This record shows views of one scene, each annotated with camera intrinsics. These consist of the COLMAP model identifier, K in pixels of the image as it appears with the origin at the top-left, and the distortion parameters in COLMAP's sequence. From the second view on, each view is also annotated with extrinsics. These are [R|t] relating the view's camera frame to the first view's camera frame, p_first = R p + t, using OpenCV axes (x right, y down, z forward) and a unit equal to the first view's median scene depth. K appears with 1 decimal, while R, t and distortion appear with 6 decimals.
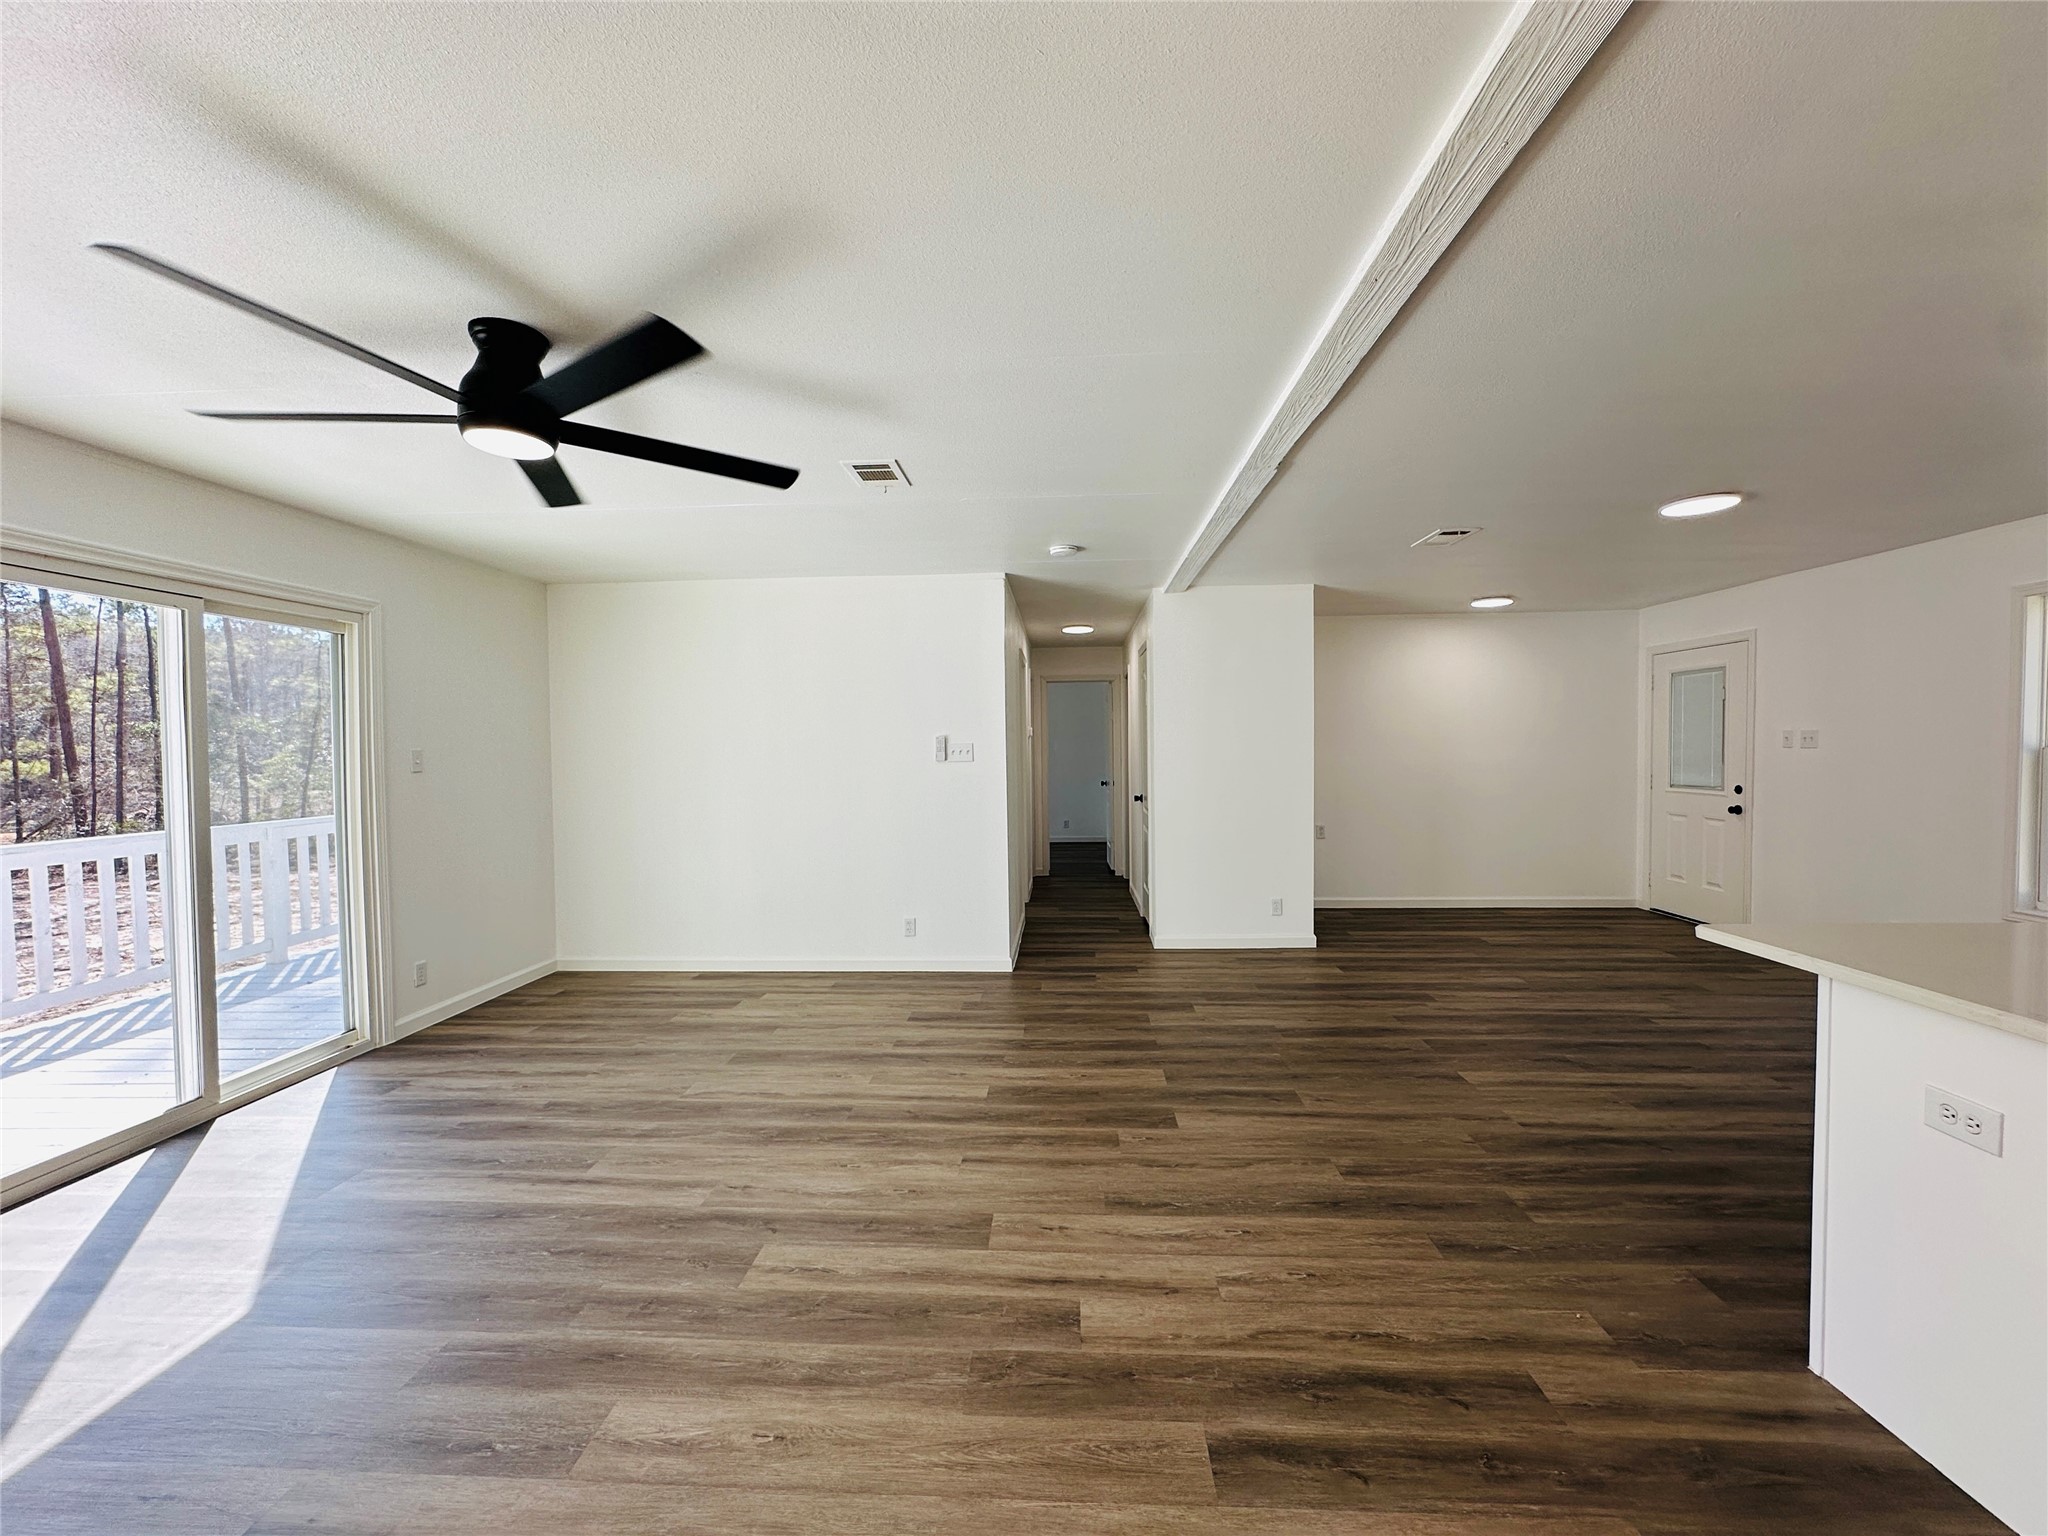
lens RADIAL K [[814.8, 0, 1026.0], [0, 814.8, 771.2], [0, 0, 1]] dist [-0.003933, 0.000322]
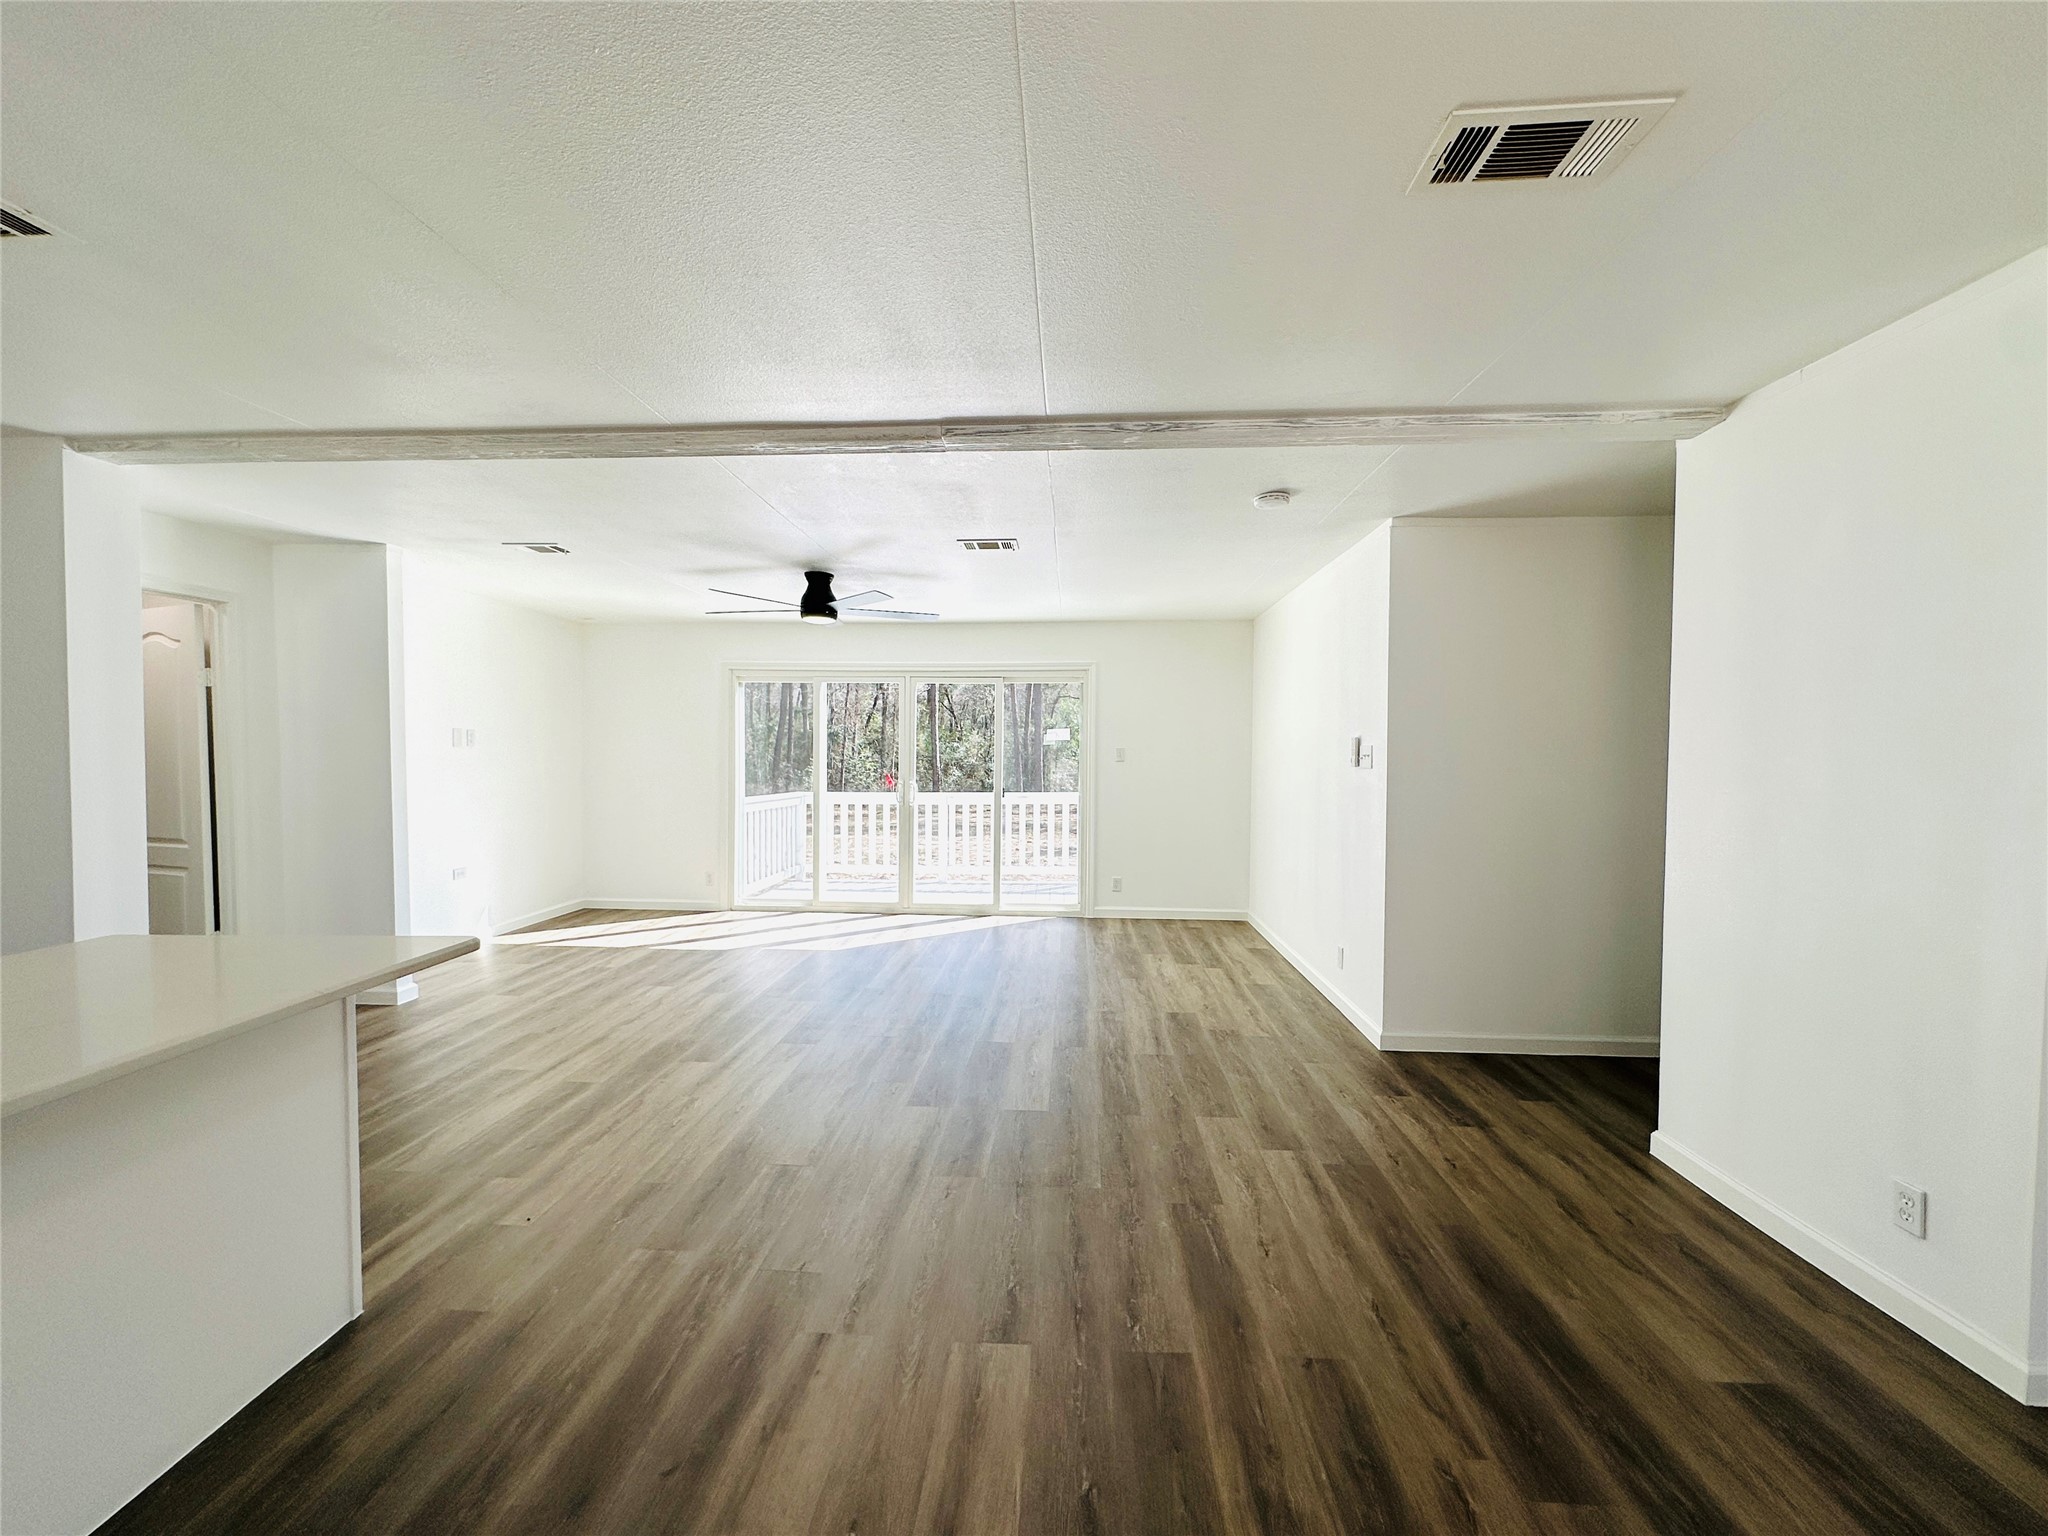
lens RADIAL K [[814.8, 0, 1026.0], [0, 814.8, 771.2], [0, 0, 1]] dist [-0.003933, 0.000322]
pose [[-0.008665, 0.038089, -0.999237, 1.063374], [-0.033442, 0.998704, 0.038359, -0.041422], [0.999403, 0.033749, -0.007380, 0.985367]]
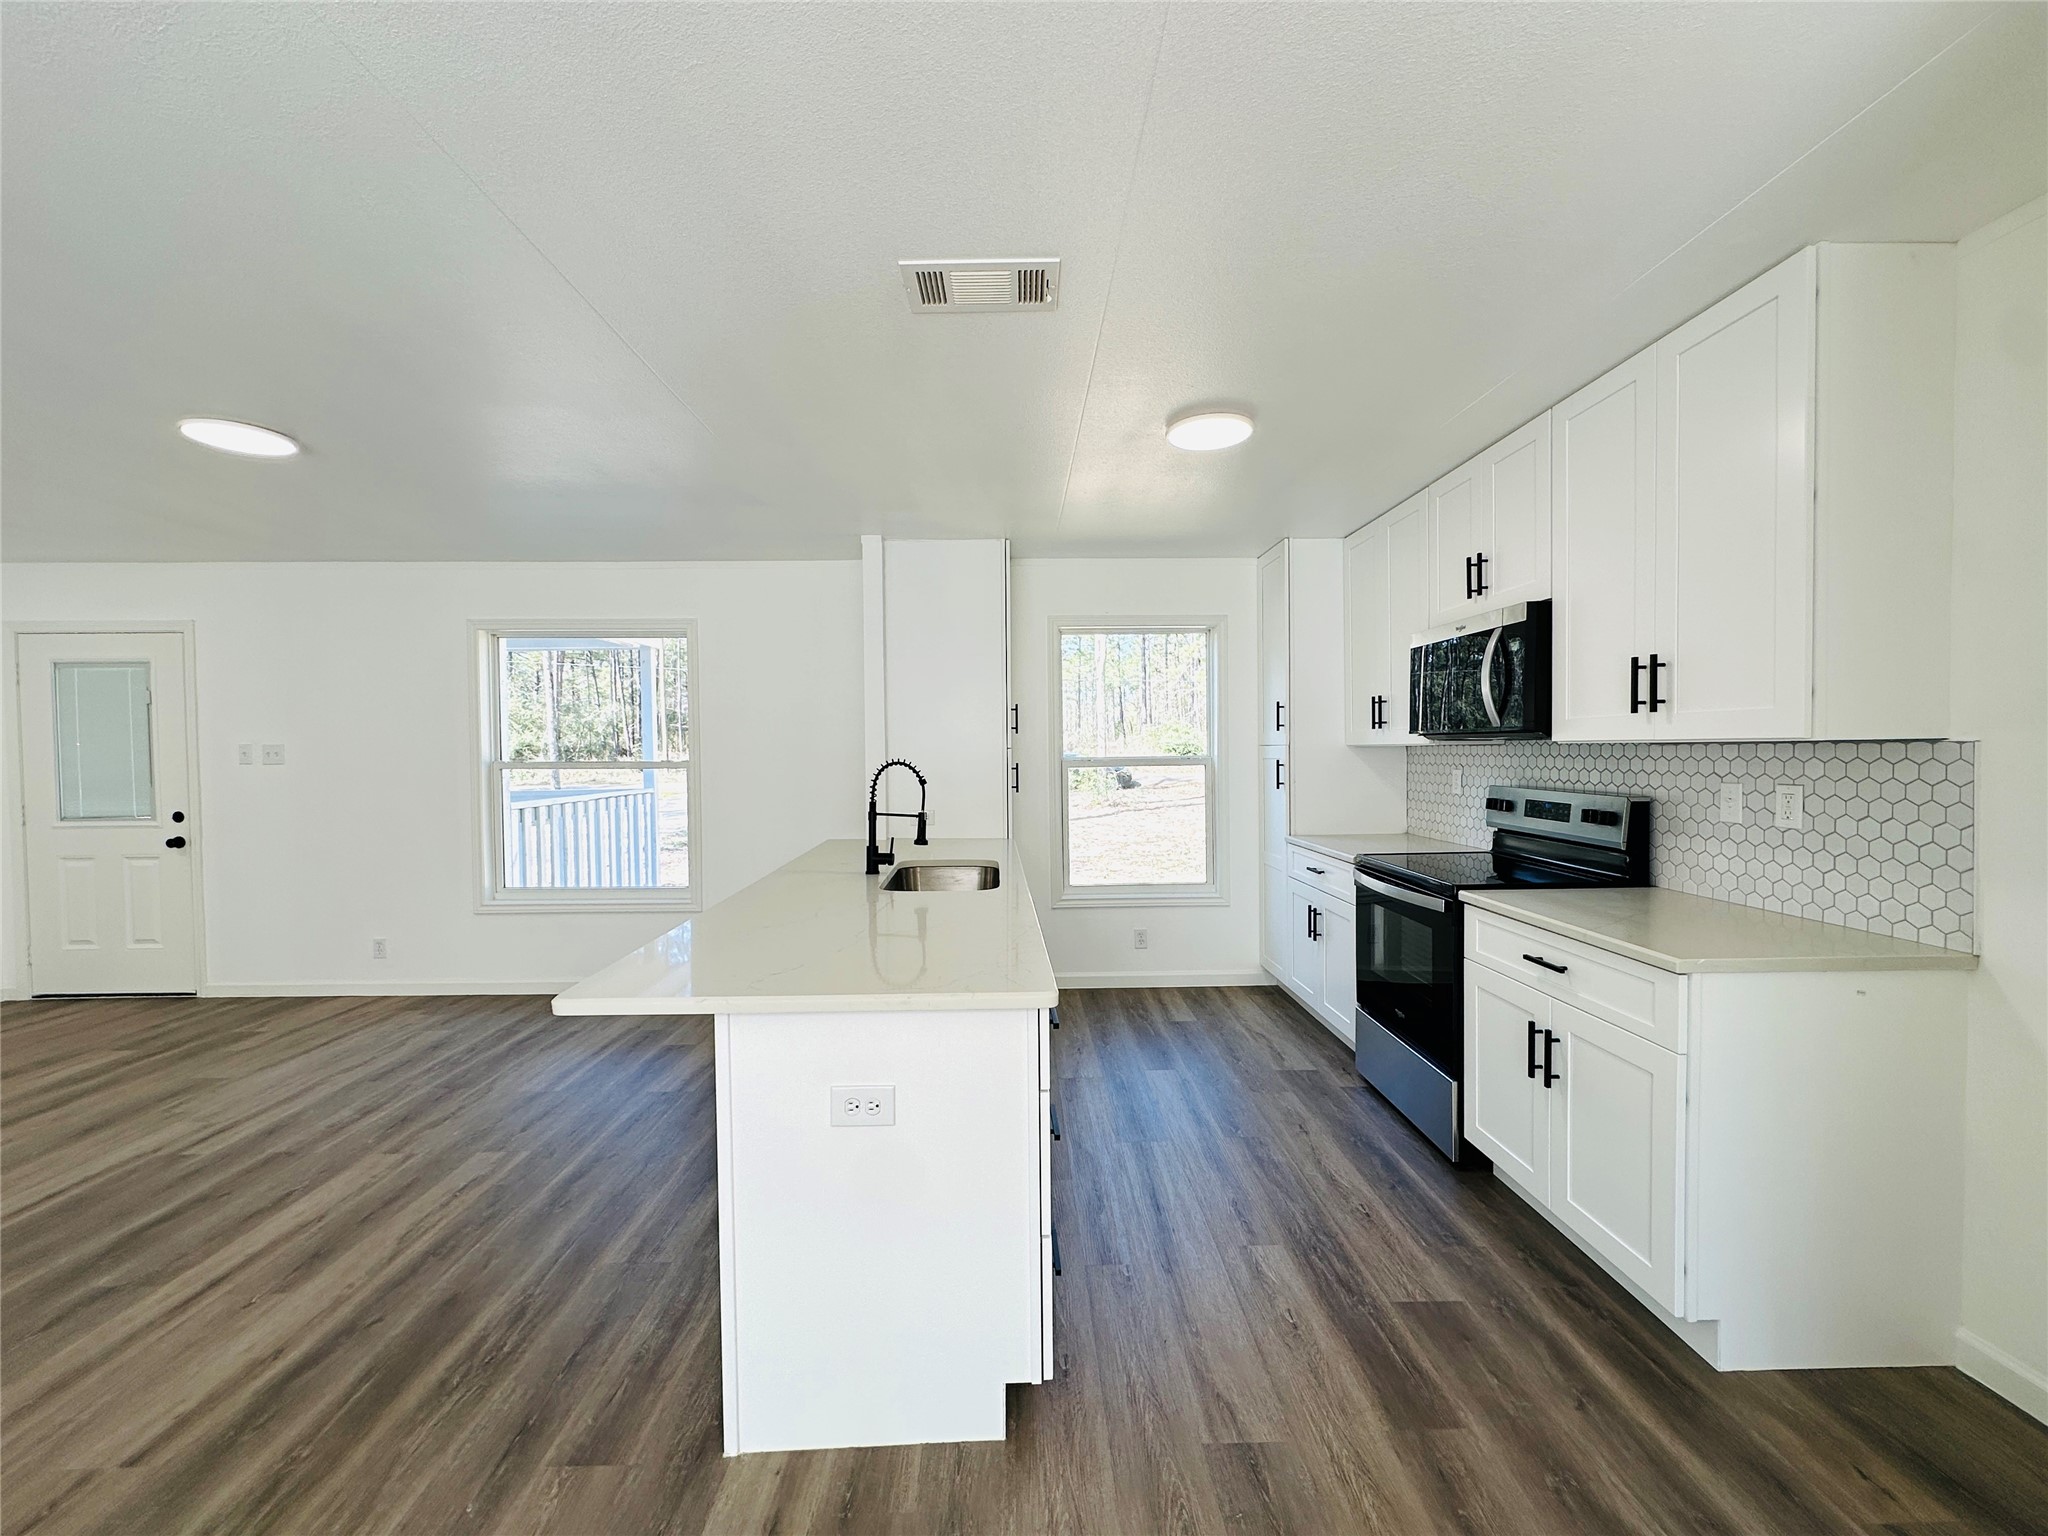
lens RADIAL K [[814.8, 0, 1026.0], [0, 814.8, 771.2], [0, 0, 1]] dist [-0.003933, 0.000322]
pose [[-0.069033, -0.017943, 0.997453, 0.035153], [0.039416, 0.999008, 0.020699, -0.010240], [-0.996835, 0.040744, -0.068258, 0.364426]]
